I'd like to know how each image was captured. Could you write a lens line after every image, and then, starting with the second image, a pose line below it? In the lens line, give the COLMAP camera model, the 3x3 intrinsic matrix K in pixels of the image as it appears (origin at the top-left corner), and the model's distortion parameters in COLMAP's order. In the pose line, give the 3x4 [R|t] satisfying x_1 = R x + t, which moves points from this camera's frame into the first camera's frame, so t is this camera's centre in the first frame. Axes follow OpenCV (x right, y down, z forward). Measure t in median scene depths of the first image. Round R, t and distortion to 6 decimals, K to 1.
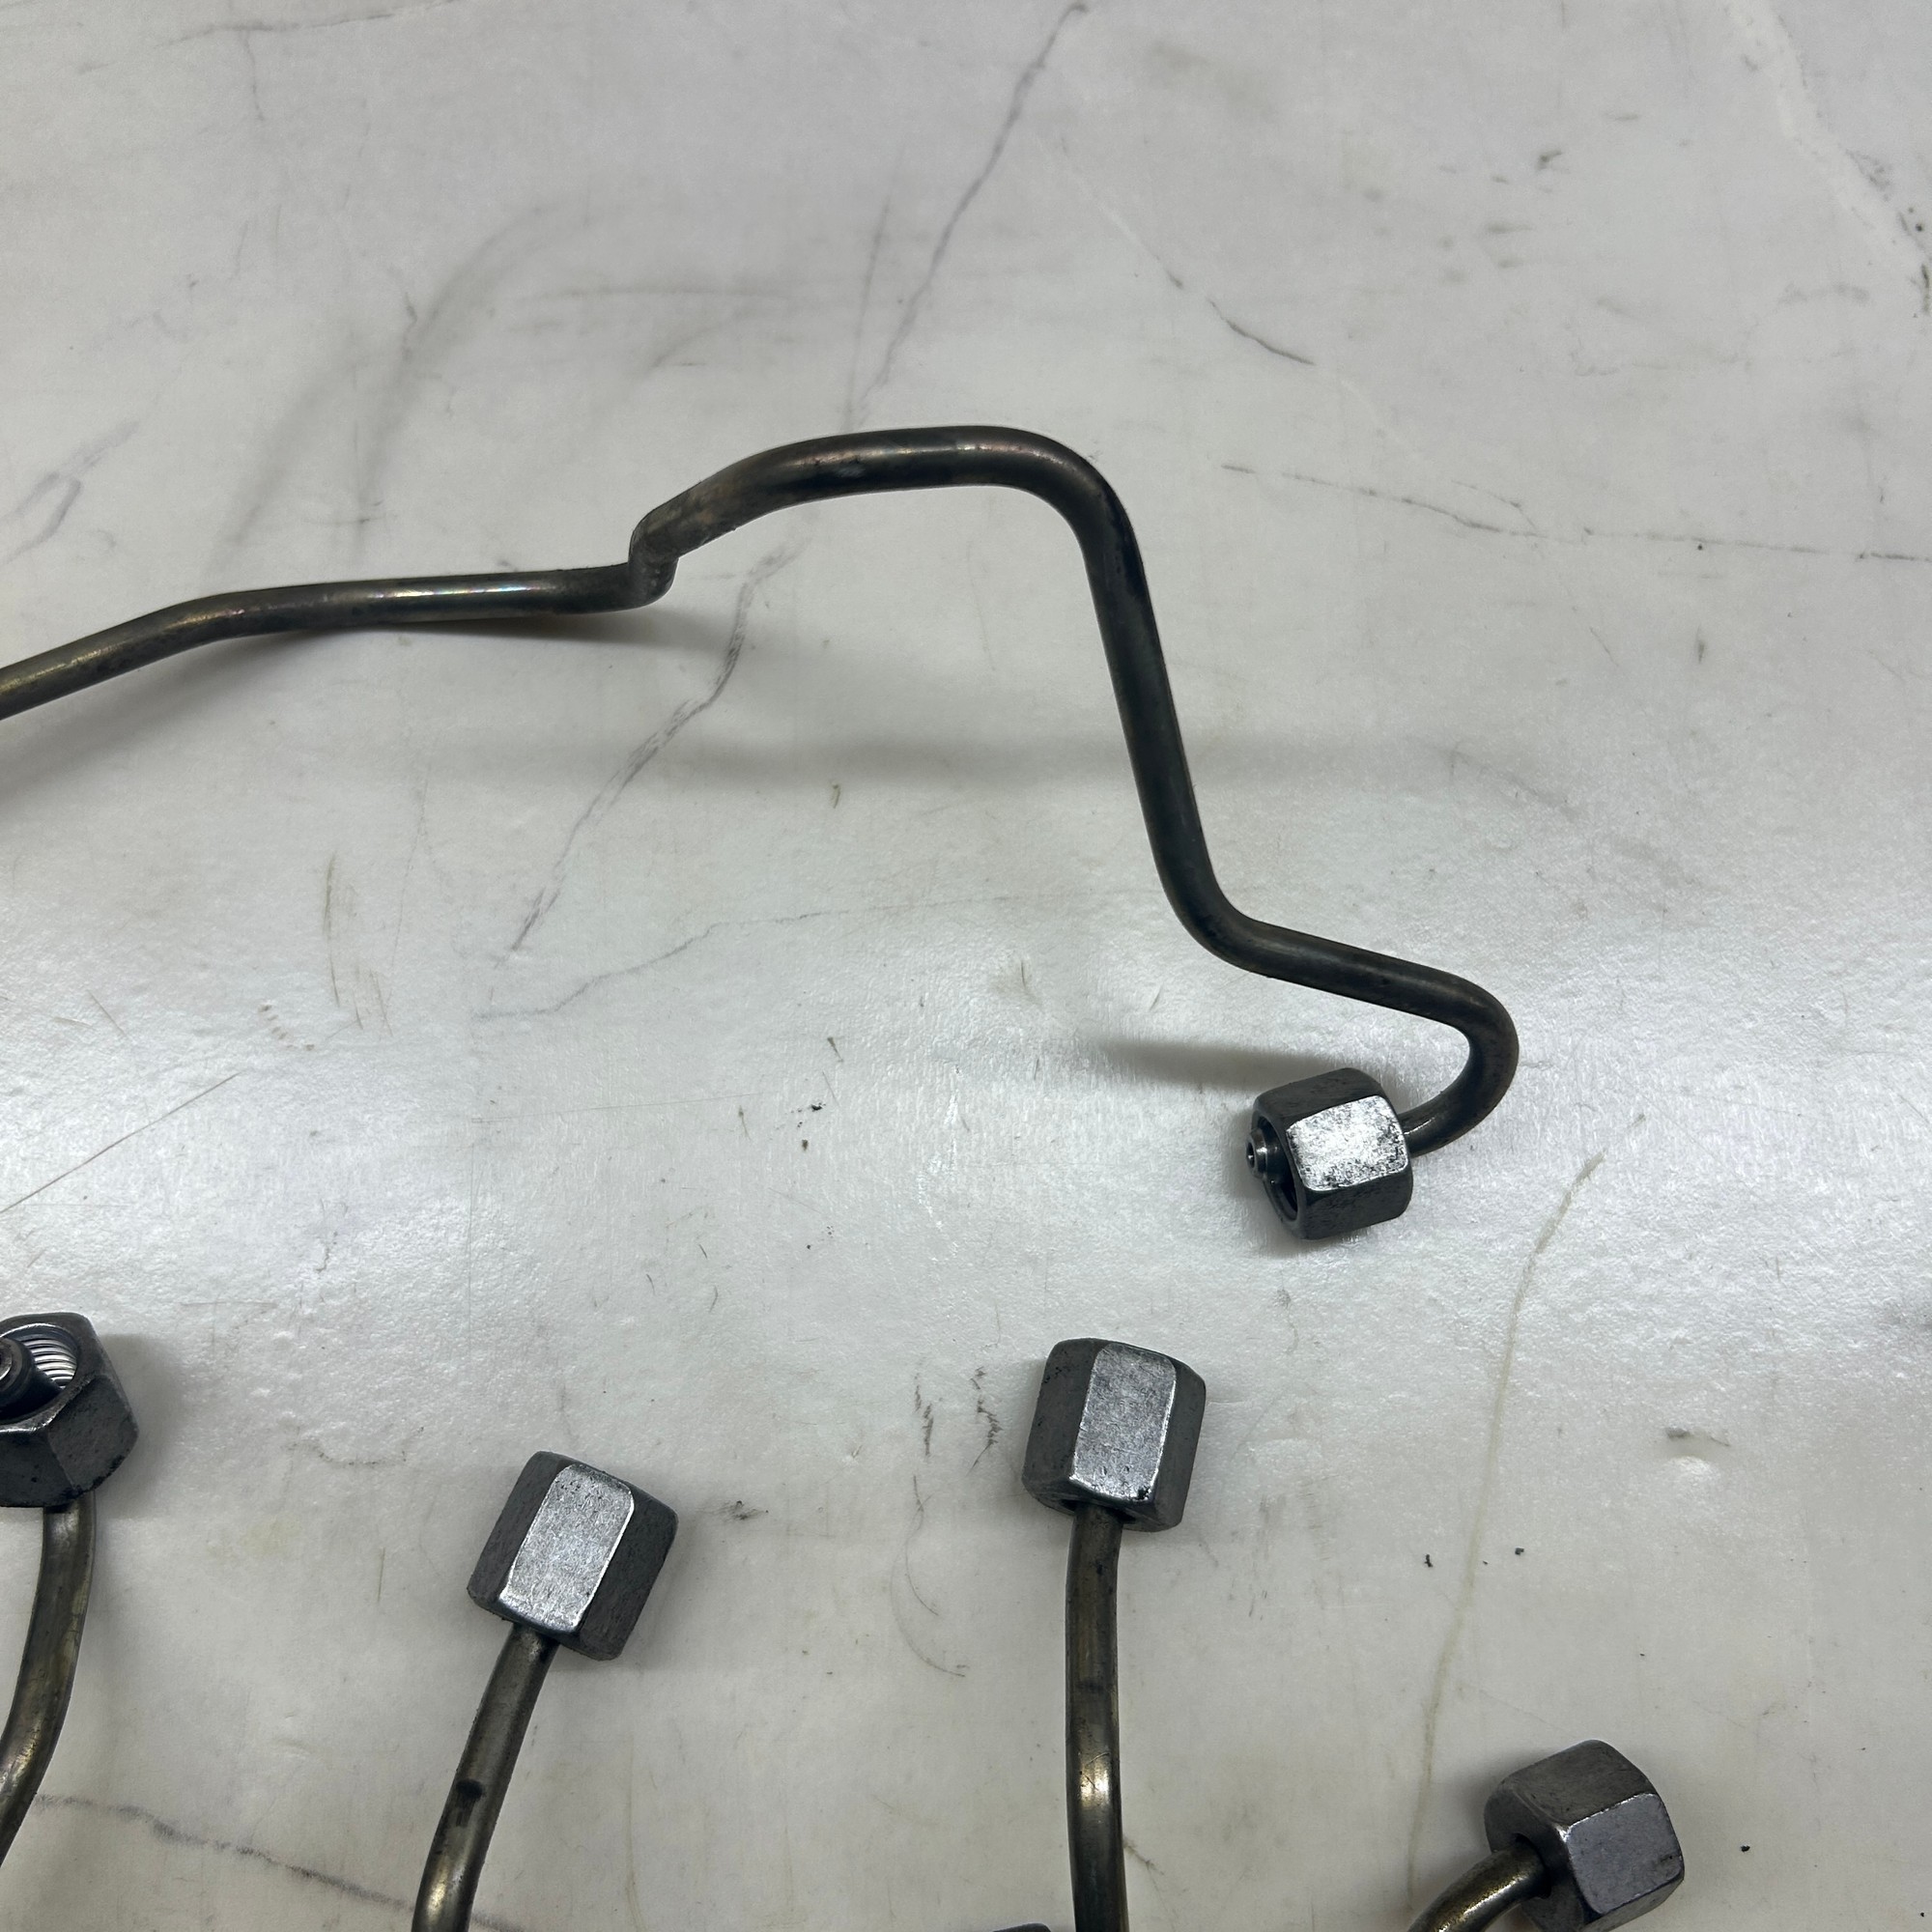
lens RADIAL K [[1936.0, 0, 965.7], [0, 1936.0, 966.1], [0, 0, 1]] dist [0.130960, -0.377749]
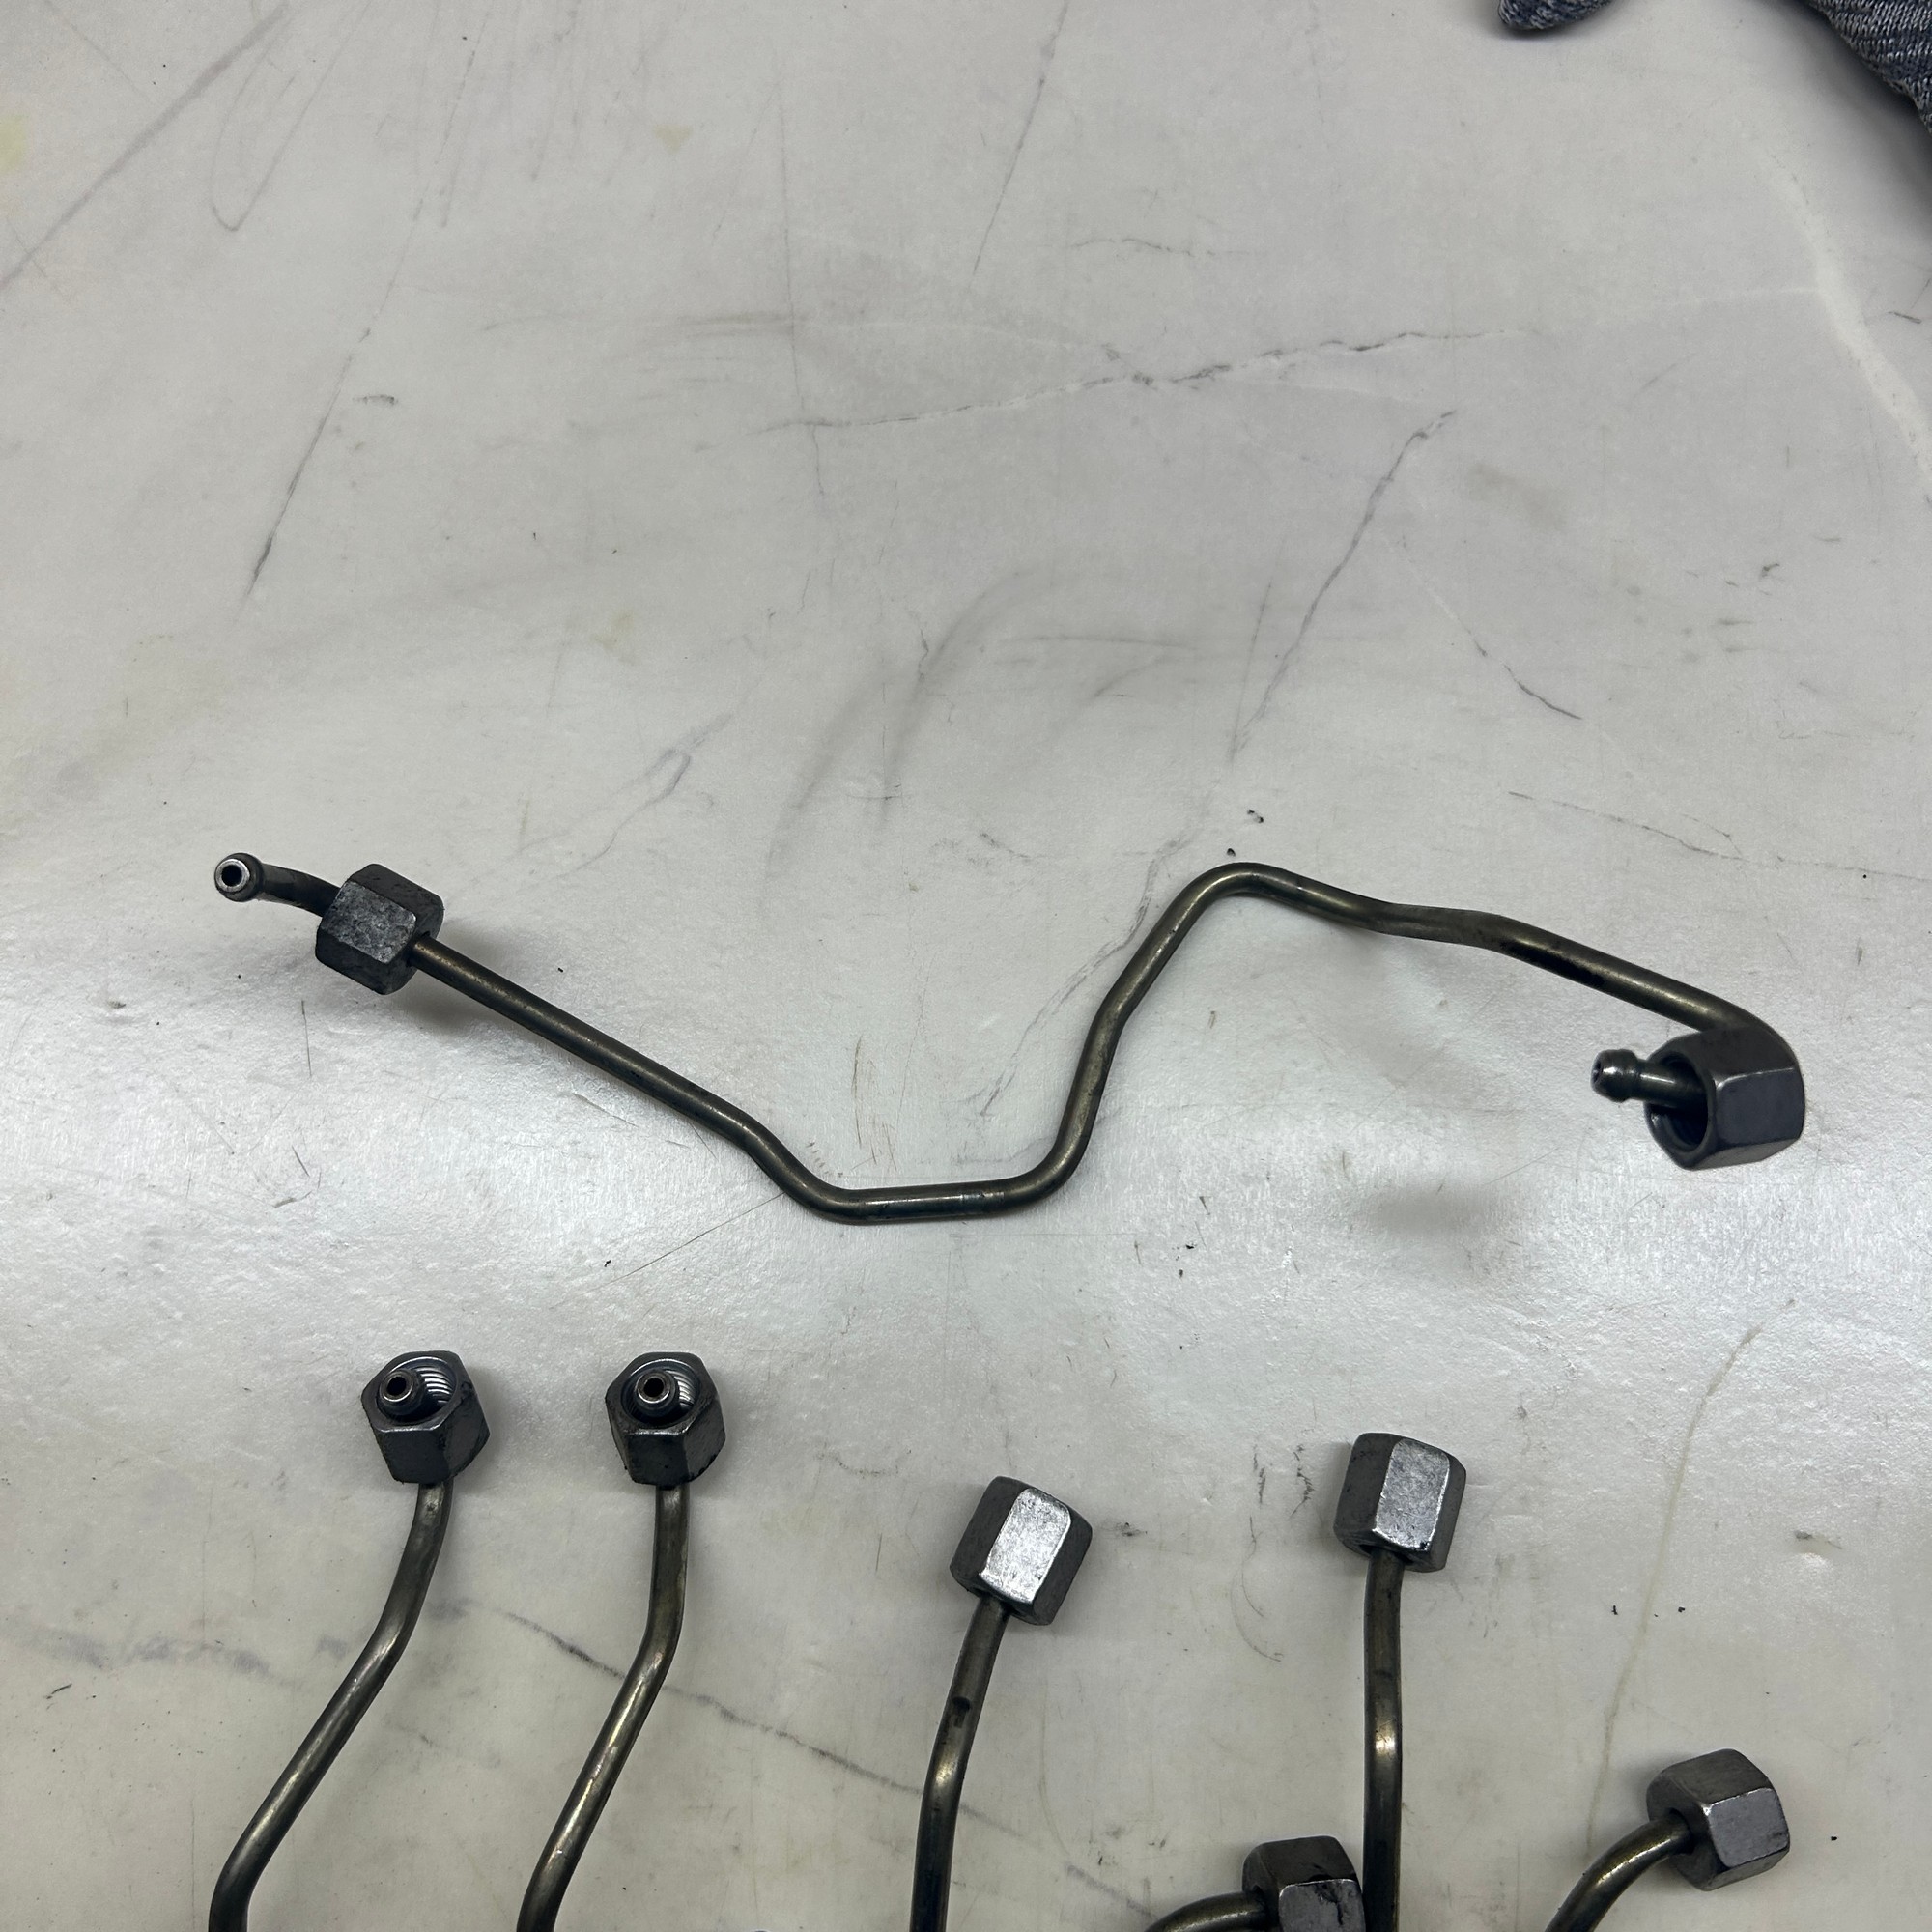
lens RADIAL K [[1900.7, 0, 973.2], [0, 1900.7, 977.0], [0, 0, 1]] dist [0.083746, -0.184992]
pose [[0.995546, 0.072456, -0.060324, -0.166751], [-0.072671, 0.997355, -0.001362, -0.109913], [0.060066, 0.005740, 0.998178, -0.390097]]
